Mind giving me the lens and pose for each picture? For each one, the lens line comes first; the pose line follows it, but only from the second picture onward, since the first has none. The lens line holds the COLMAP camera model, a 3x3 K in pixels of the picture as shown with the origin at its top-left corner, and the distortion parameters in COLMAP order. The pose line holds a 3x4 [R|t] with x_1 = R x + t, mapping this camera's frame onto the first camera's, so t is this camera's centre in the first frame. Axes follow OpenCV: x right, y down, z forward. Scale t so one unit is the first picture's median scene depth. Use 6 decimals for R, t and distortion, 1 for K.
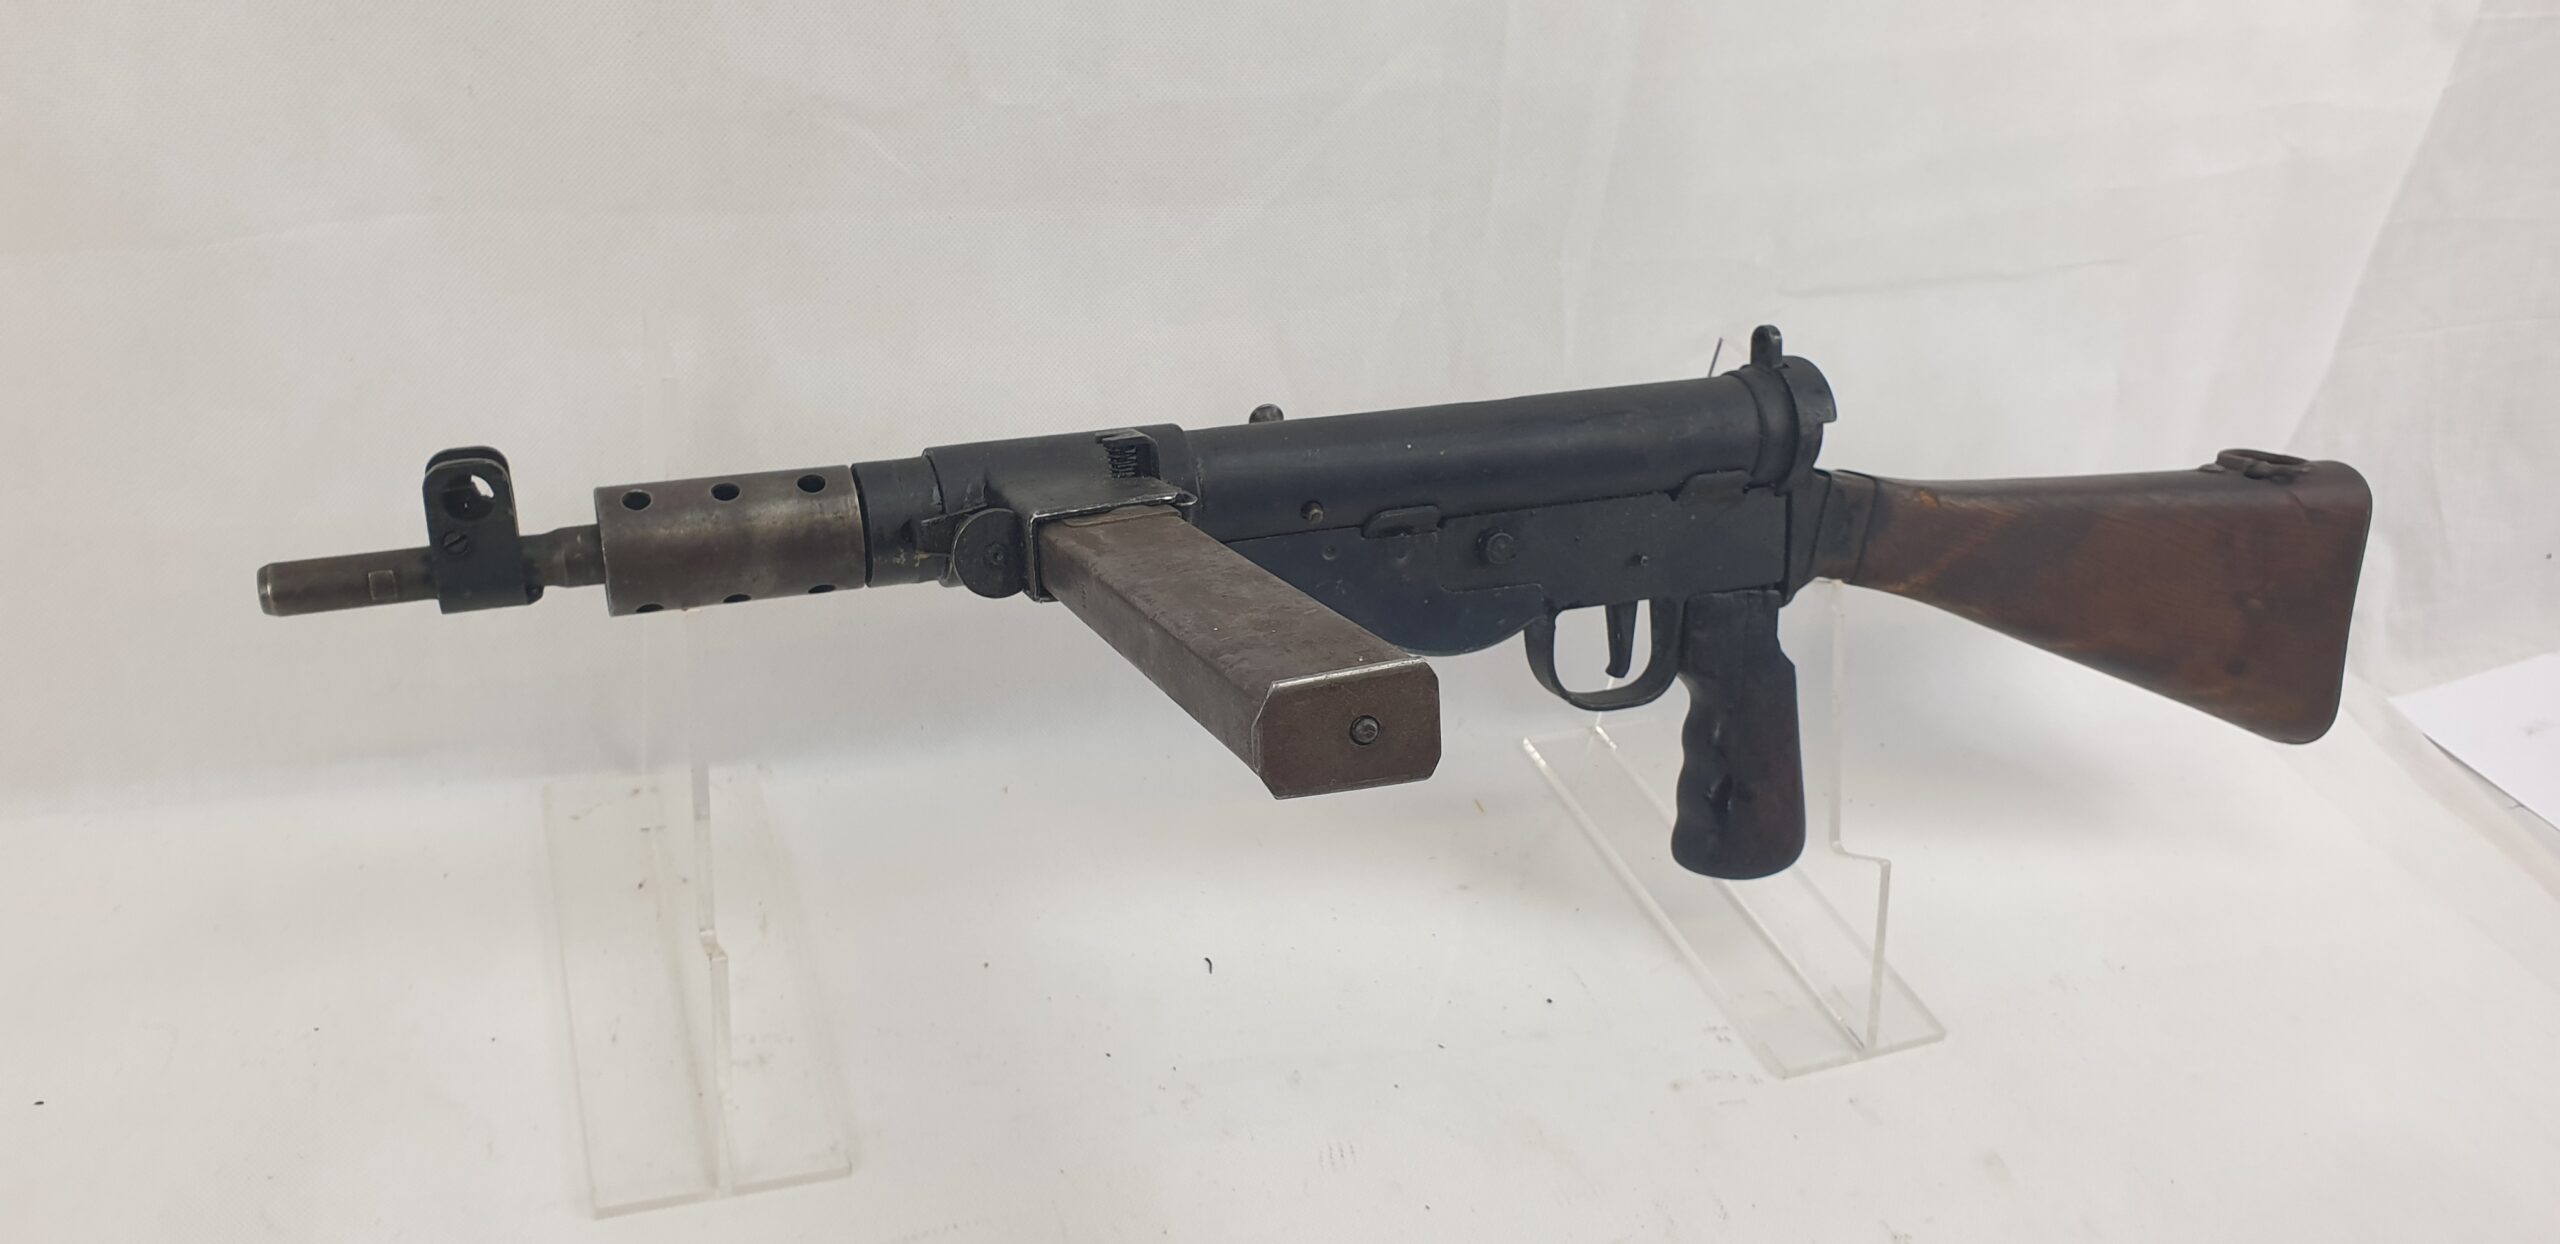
lens RADIAL K [[1861.2, 0, 1280.0], [0, 1861.2, 622.0], [0, 0, 1]] dist [0.042528, -0.001105]
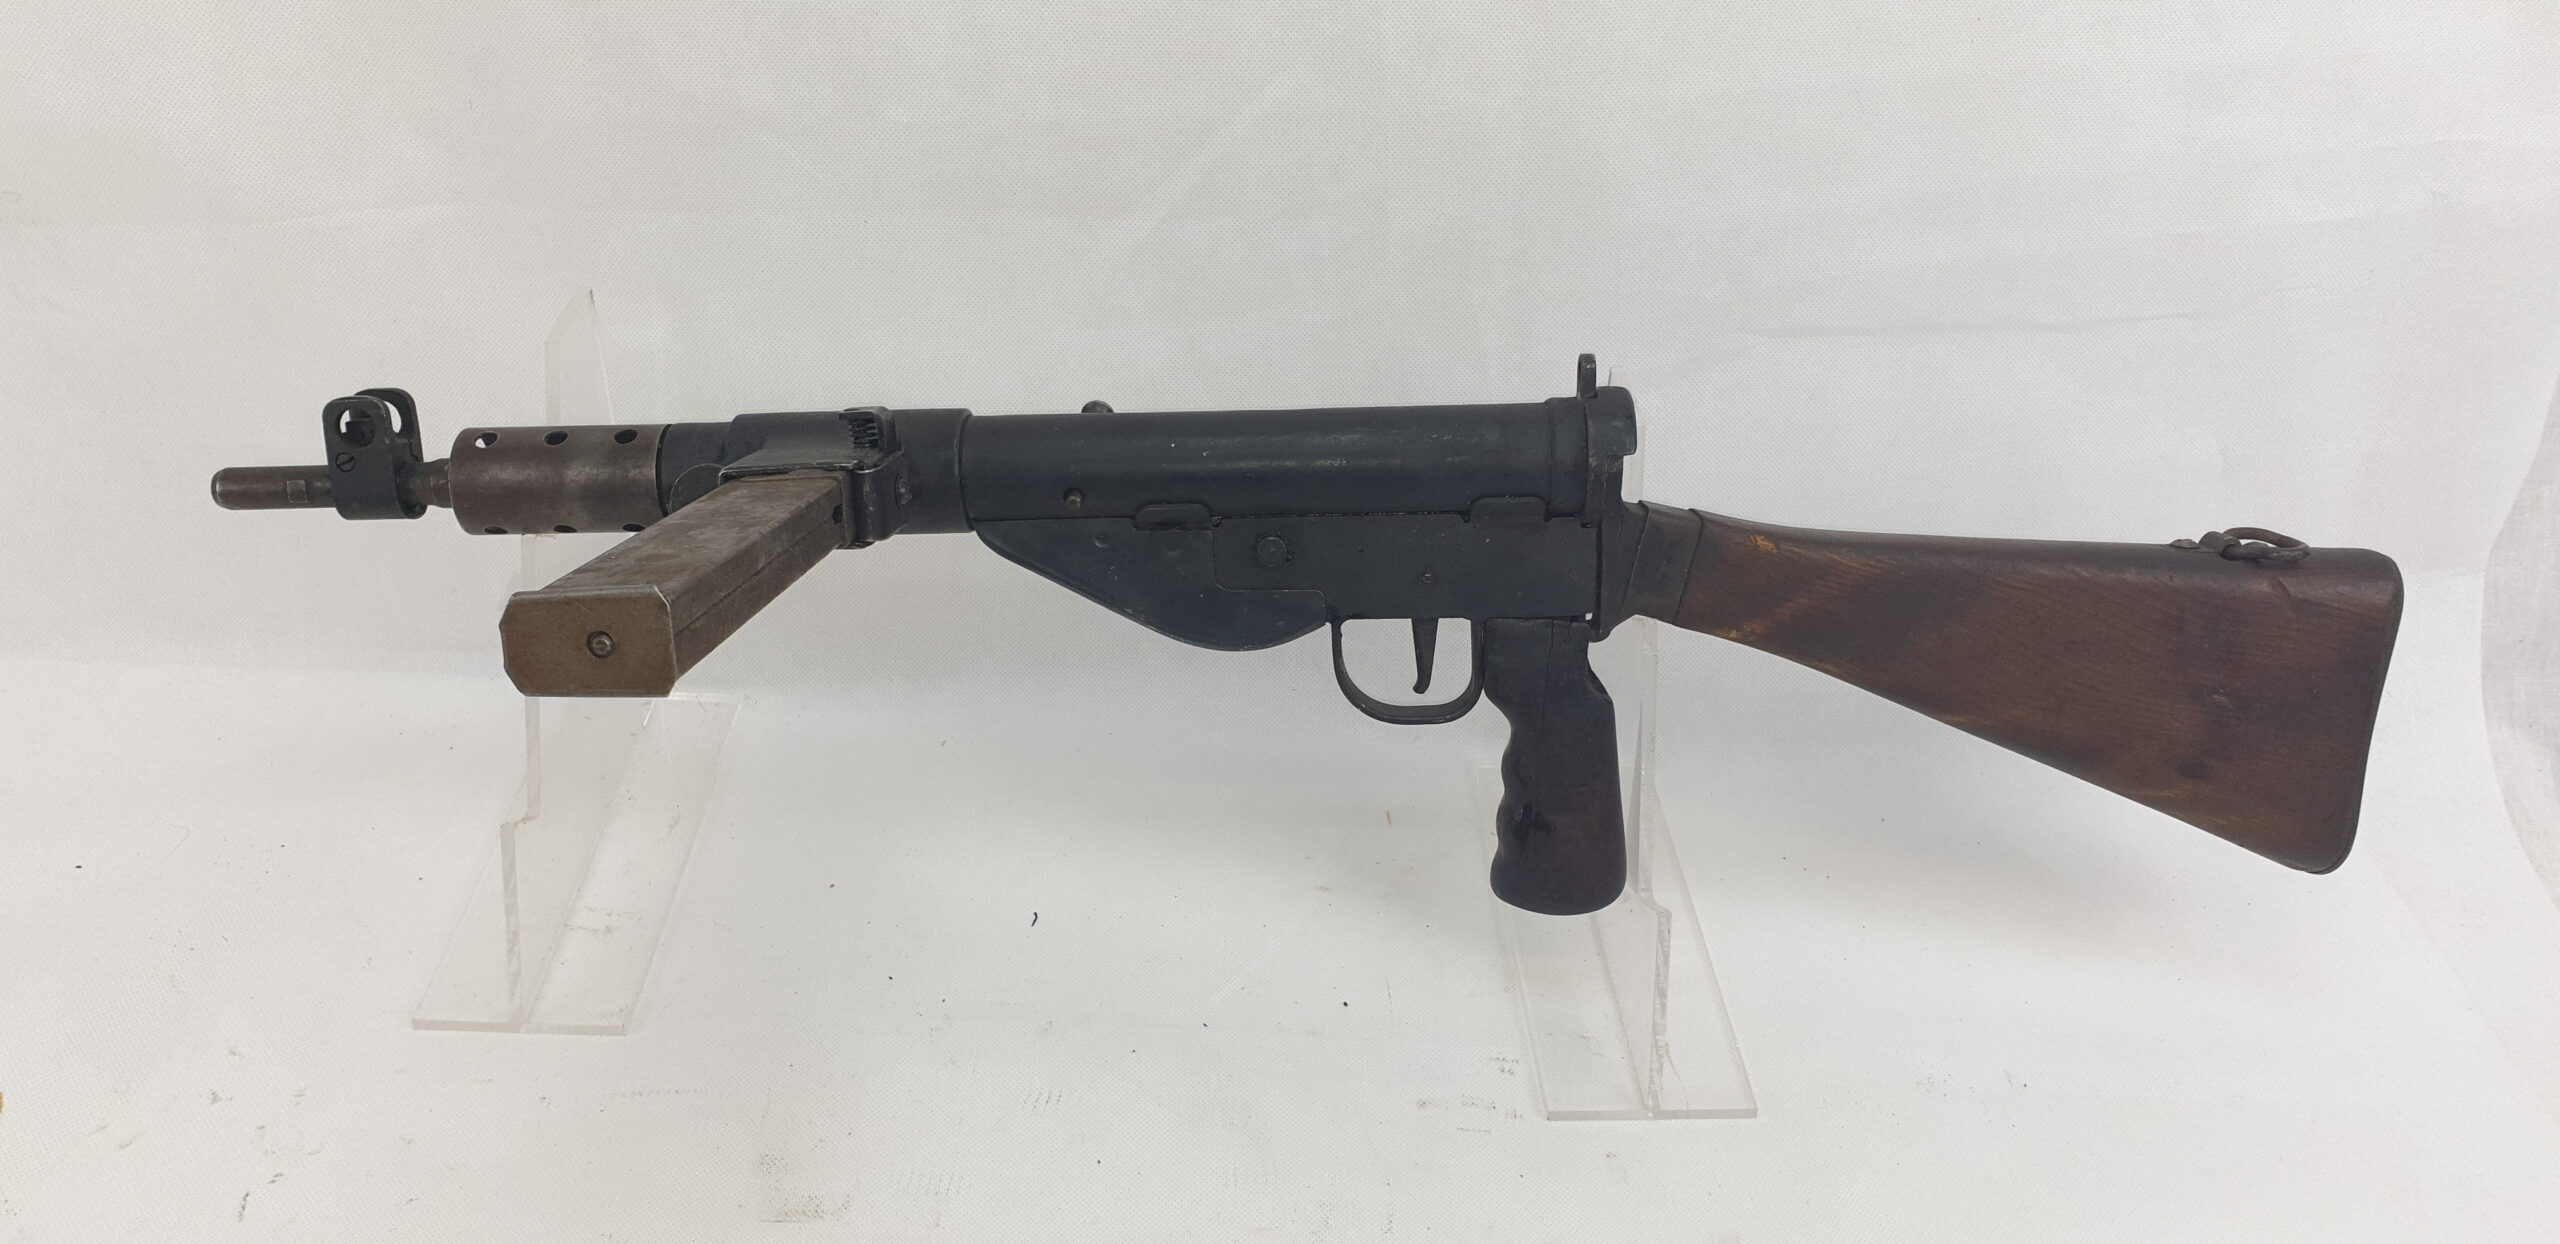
lens RADIAL K [[1861.2, 0, 1280.0], [0, 1861.2, 622.0], [0, 0, 1]] dist [0.042528, -0.001105]
pose [[0.942397, 0.096747, -0.320201, 0.433013], [-0.103152, 0.994661, -0.003062, 0.002220], [0.318195, 0.035915, 0.947345, 0.017128]]
